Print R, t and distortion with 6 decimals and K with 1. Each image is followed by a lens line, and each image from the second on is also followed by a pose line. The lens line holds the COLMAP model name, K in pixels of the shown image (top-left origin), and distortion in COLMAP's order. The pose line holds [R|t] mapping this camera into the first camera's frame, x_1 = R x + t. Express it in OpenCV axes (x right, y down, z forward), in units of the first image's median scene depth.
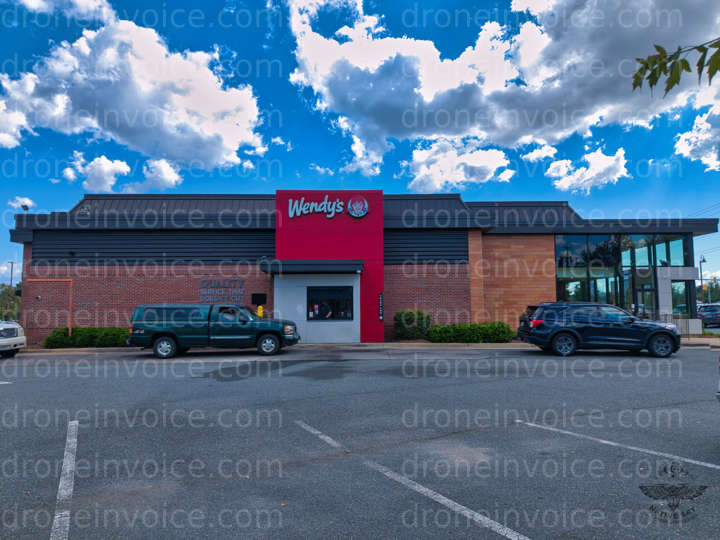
lens RADIAL K [[502.4, 0, 360.0], [0, 502.4, 270.0], [0, 0, 1]] dist [-0.001267, -0.000171]
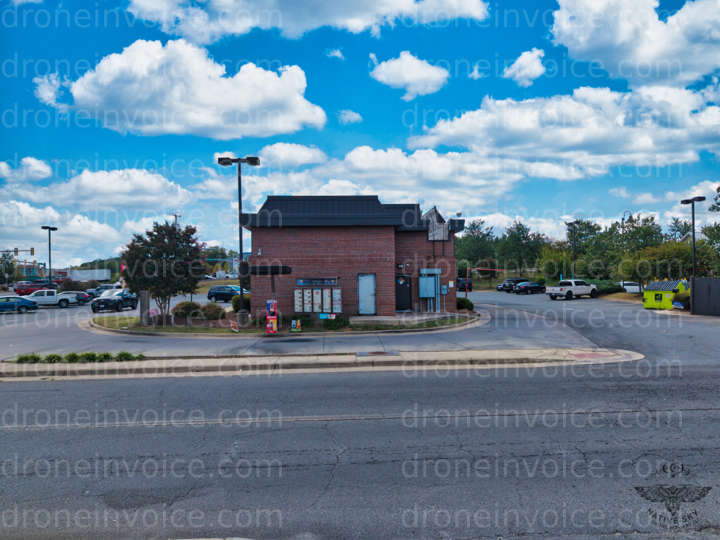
lens RADIAL K [[502.4, 0, 360.0], [0, 502.4, 270.0], [0, 0, 1]] dist [-0.001267, -0.000171]
pose [[1.000000, -0.000076, -0.000051, -0.000163], [0.000076, 1.000000, 0.000404, 0.597619], [0.000051, -0.000404, 1.000000, 0.000353]]
